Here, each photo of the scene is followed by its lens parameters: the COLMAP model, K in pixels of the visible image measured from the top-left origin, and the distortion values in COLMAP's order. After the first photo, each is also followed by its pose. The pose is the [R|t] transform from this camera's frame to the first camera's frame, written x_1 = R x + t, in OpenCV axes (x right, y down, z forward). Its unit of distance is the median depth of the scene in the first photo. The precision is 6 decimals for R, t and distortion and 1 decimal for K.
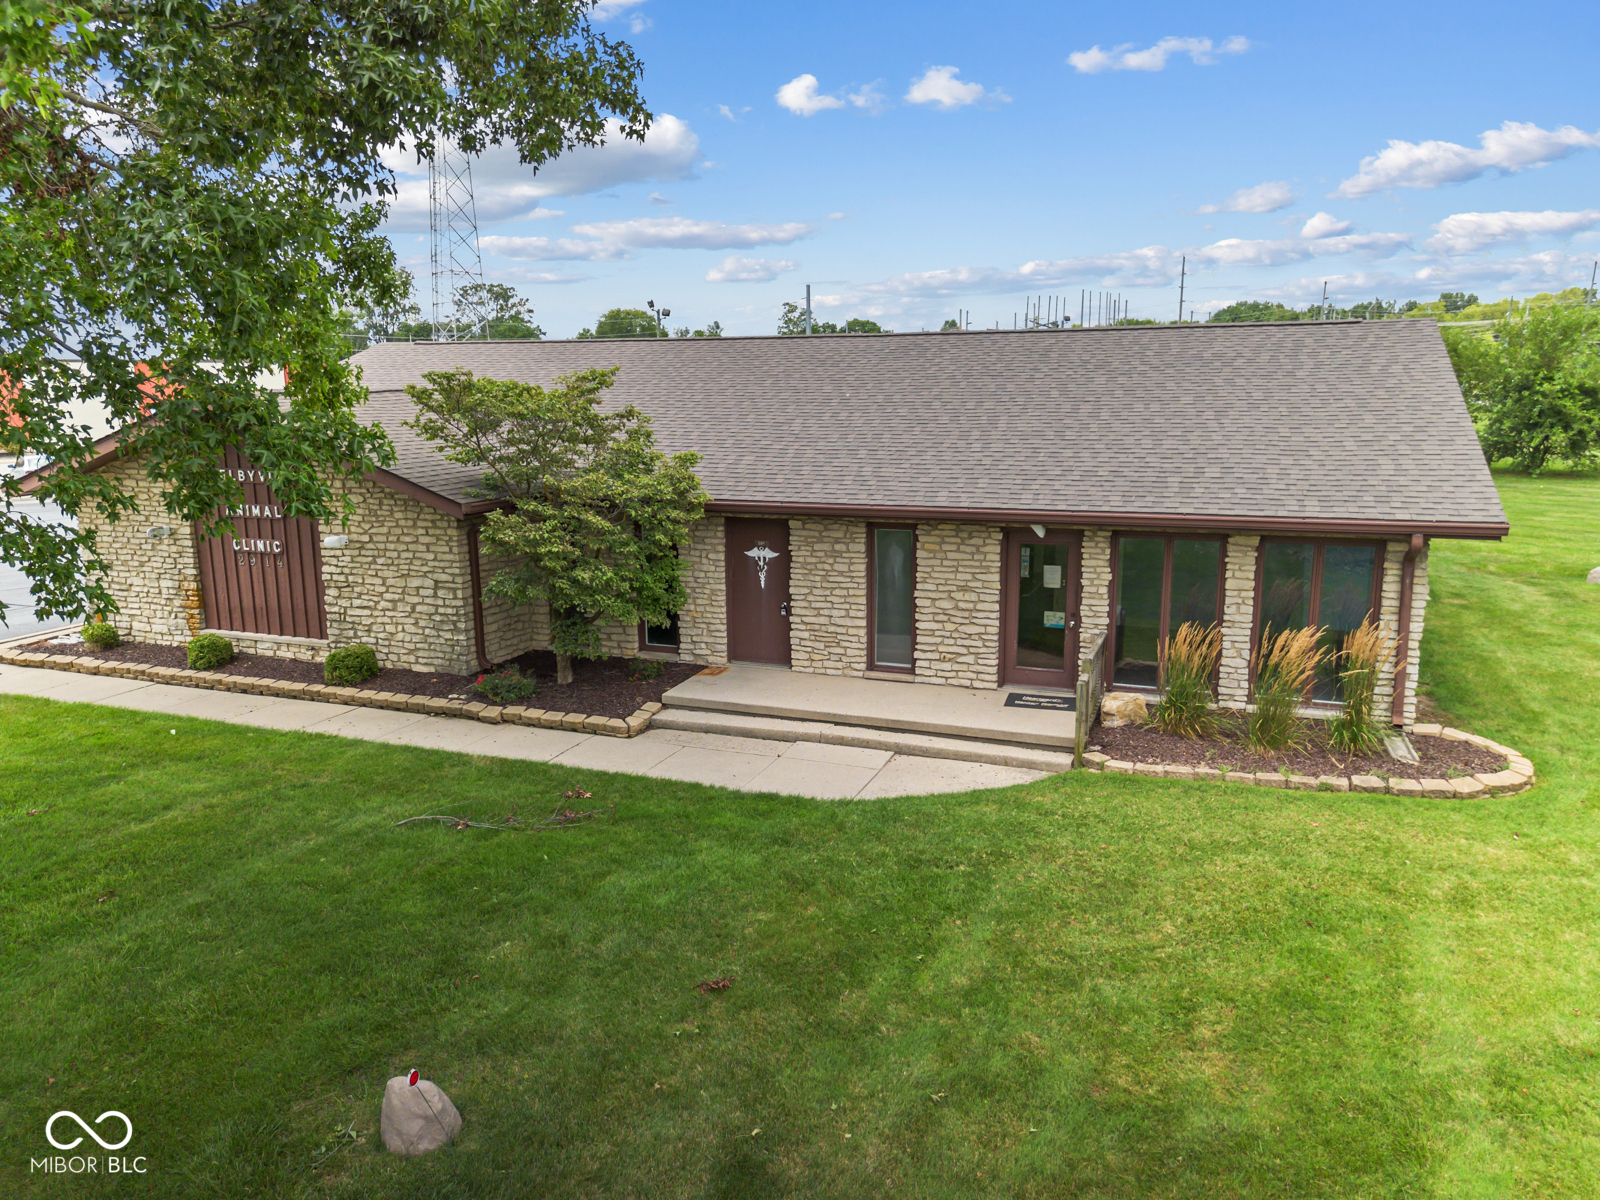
lens RADIAL K [[1118.4, 0, 800.0], [0, 1118.4, 600.0], [0, 0, 1]] dist [0.112135, -0.147440]
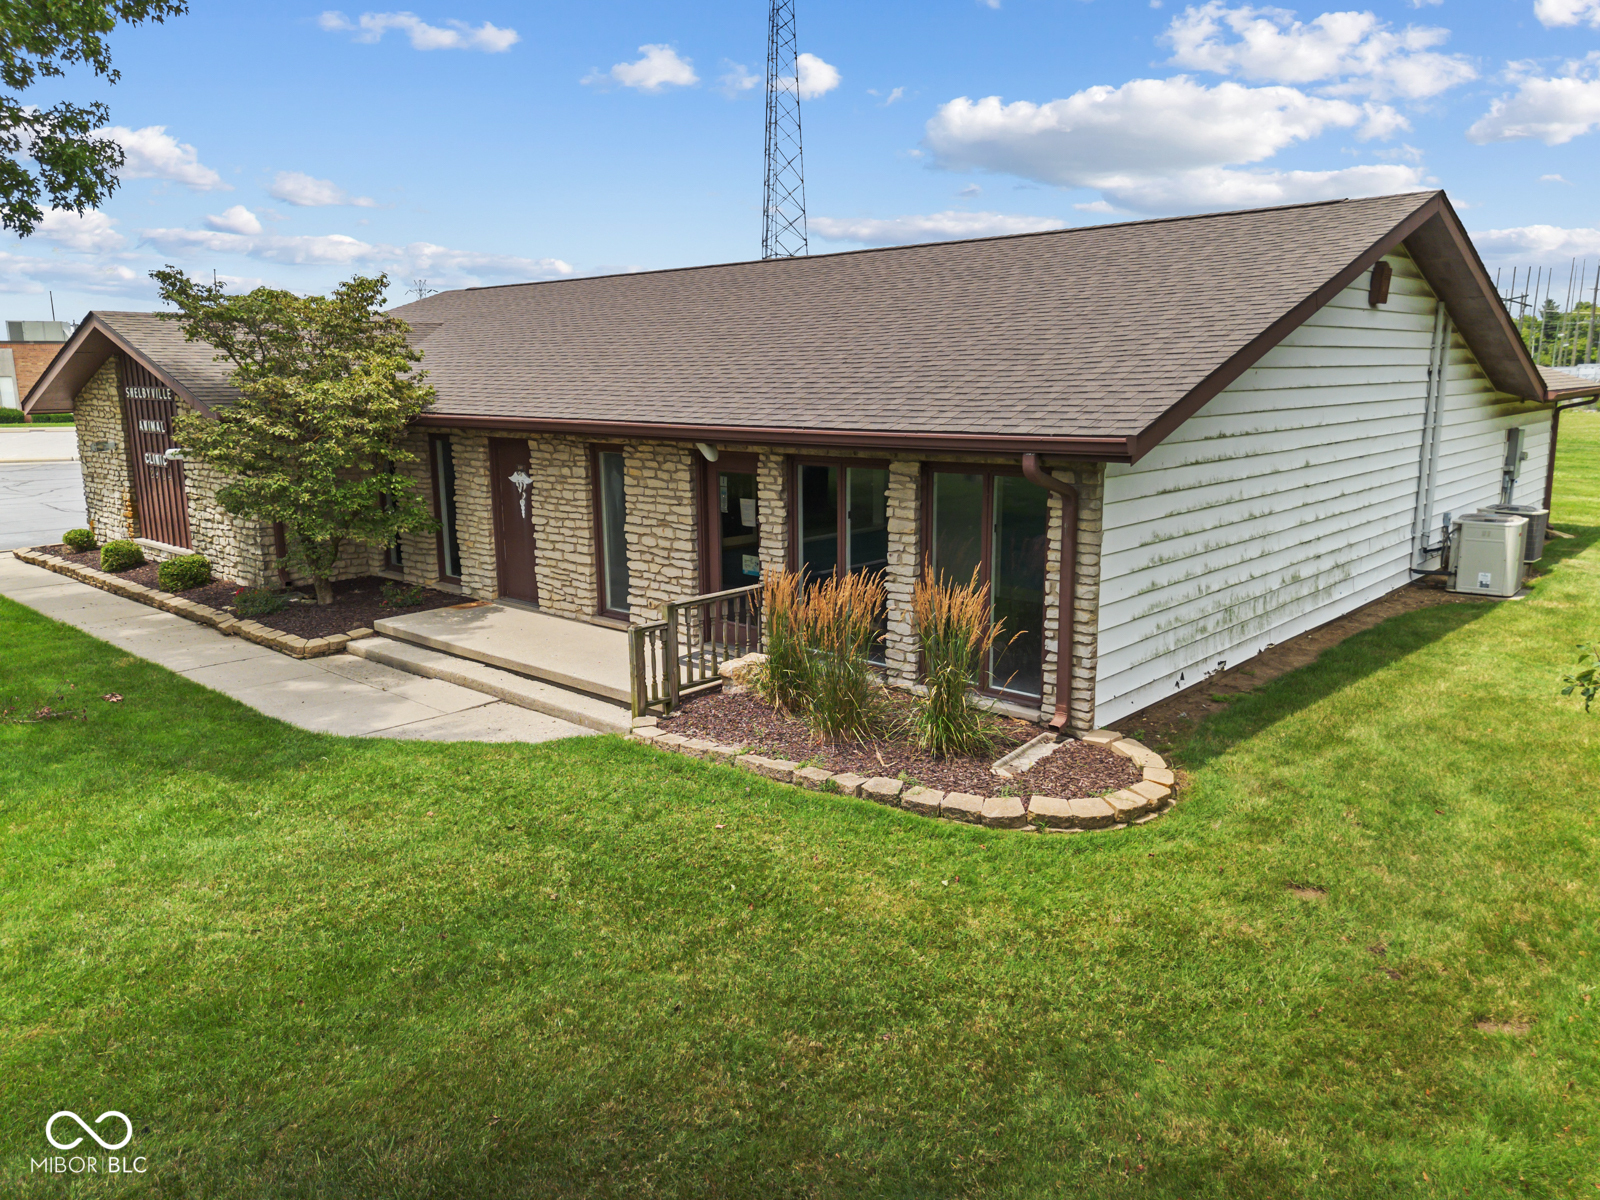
lens RADIAL K [[1138.2, 0, 800.0], [0, 1138.2, 600.0], [0, 0, 1]] dist [0.064615, -0.054967]
pose [[0.932059, 0.071876, -0.355105, 0.548936], [-0.069462, 0.997393, 0.019560, 0.023603], [0.355585, 0.006436, 0.934622, 0.234253]]
